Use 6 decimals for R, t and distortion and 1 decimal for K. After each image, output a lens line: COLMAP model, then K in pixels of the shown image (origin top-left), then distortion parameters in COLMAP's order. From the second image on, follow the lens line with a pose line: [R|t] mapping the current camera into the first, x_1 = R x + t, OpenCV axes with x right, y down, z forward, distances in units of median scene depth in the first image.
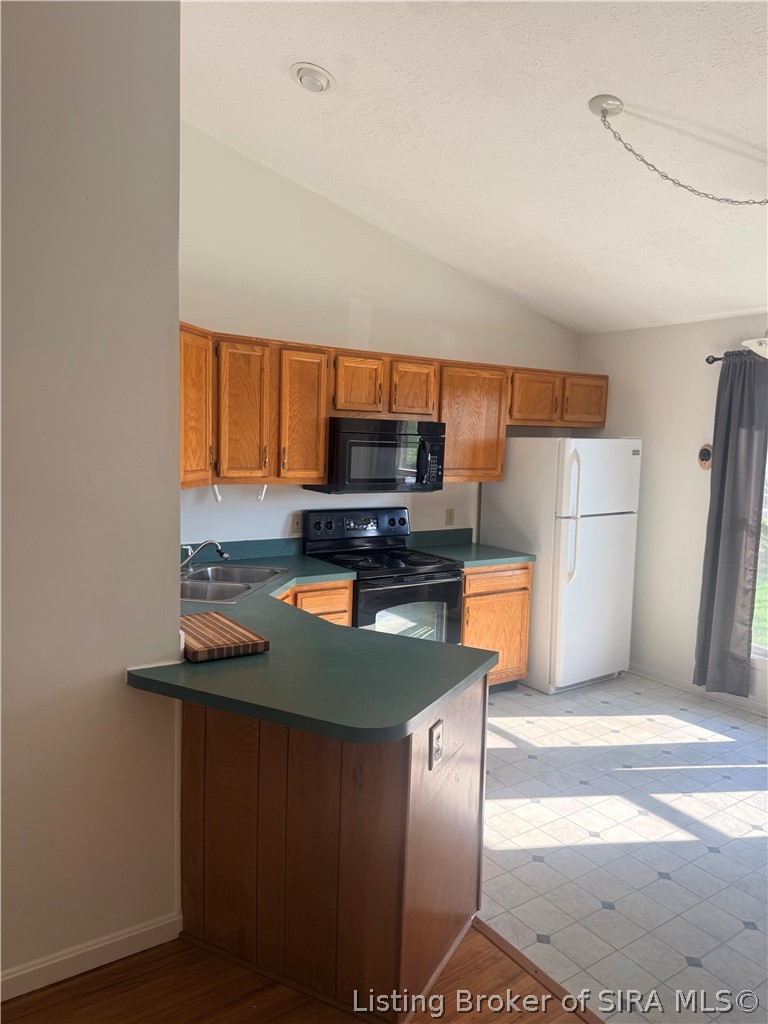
lens RADIAL K [[715.2, 0, 386.2], [0, 715.2, 510.5], [0, 0, 1]] dist [0.106282, -0.168798]
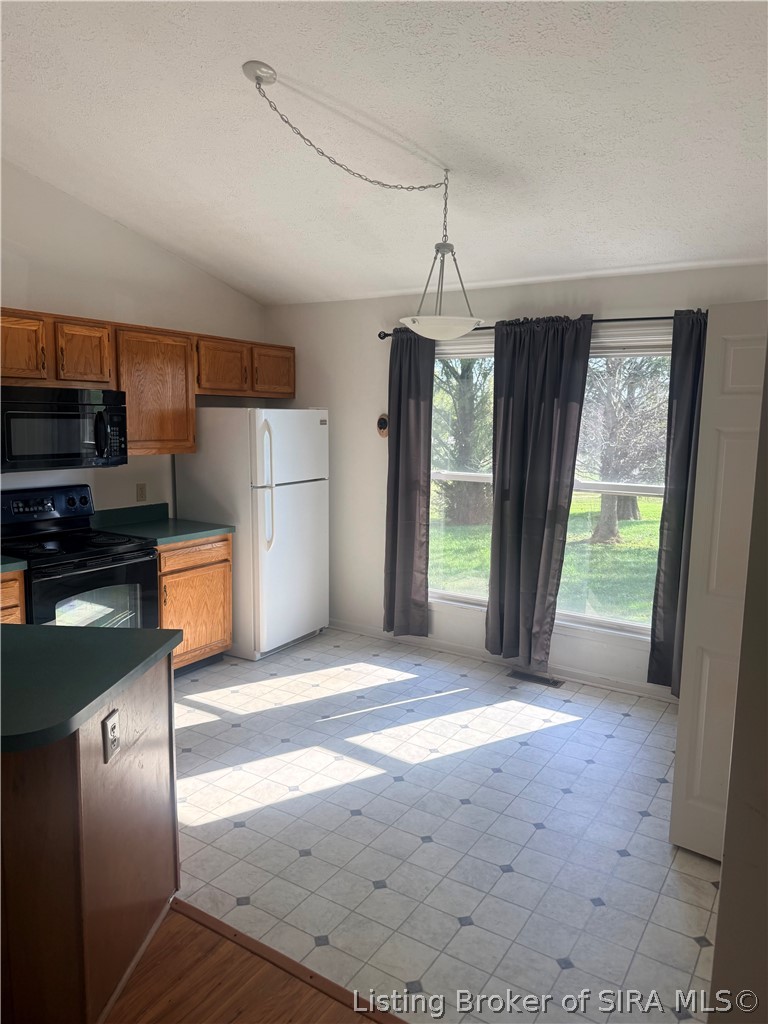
lens RADIAL K [[715.2, 0, 386.2], [0, 715.2, 510.5], [0, 0, 1]] dist [0.106282, -0.168798]
pose [[0.917296, -0.064498, 0.392947, 0.012573], [0.048424, 0.997540, 0.050695, 0.000155], [-0.395250, -0.027474, 0.918163, -0.000460]]
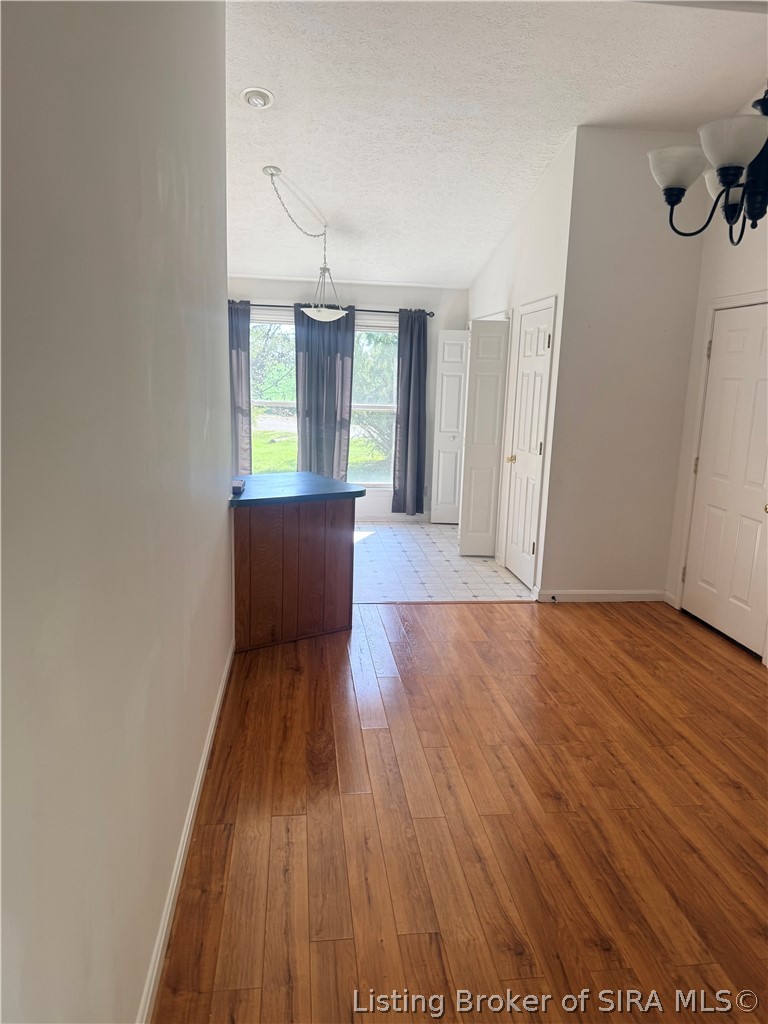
lens RADIAL K [[729.9, 0, 394.1], [0, 729.9, 512.9], [0, 0, 1]] dist [0.021576, -0.002269]
pose [[0.450934, -0.180713, 0.874072, -1.046741], [0.067336, 0.983386, 0.168575, -0.007931], [-0.890014, -0.017160, 0.455610, -0.089056]]
